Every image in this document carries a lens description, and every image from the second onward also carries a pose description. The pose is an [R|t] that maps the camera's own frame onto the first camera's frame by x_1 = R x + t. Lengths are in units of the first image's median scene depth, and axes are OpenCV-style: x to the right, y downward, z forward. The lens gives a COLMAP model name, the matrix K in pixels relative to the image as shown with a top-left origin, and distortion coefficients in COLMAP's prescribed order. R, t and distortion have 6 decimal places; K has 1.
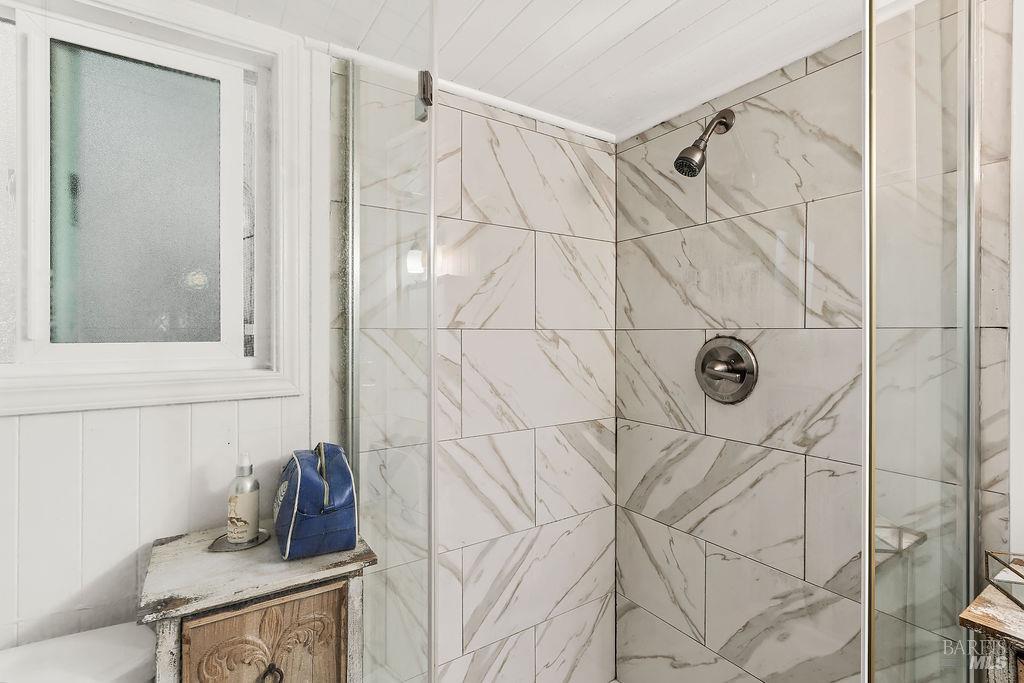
lens RADIAL K [[477.9, 0, 510.5], [0, 477.9, 334.4], [0, 0, 1]] dist [-0.000961, 0.001025]
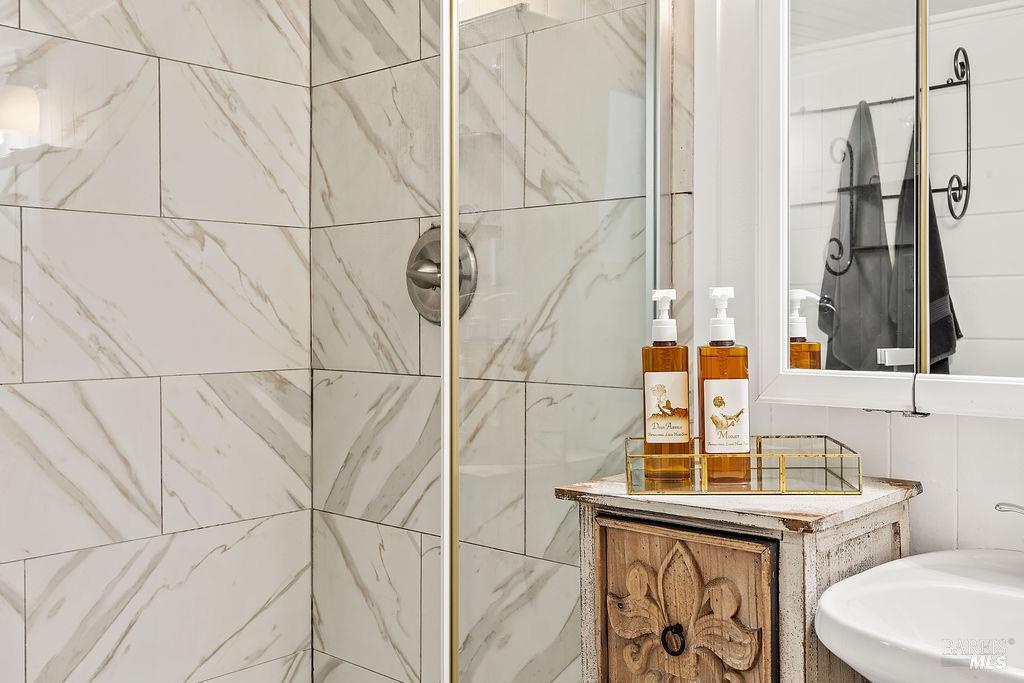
lens RADIAL K [[1000.8, 0, 508.8], [0, 1000.8, 324.4], [0, 0, 1]] dist [0.002191, 0.013472]
pose [[0.971421, -0.004120, 0.237329, 0.200469], [0.002337, 0.999967, 0.007792, 0.131826], [-0.237353, -0.007014, 0.971398, -0.407907]]
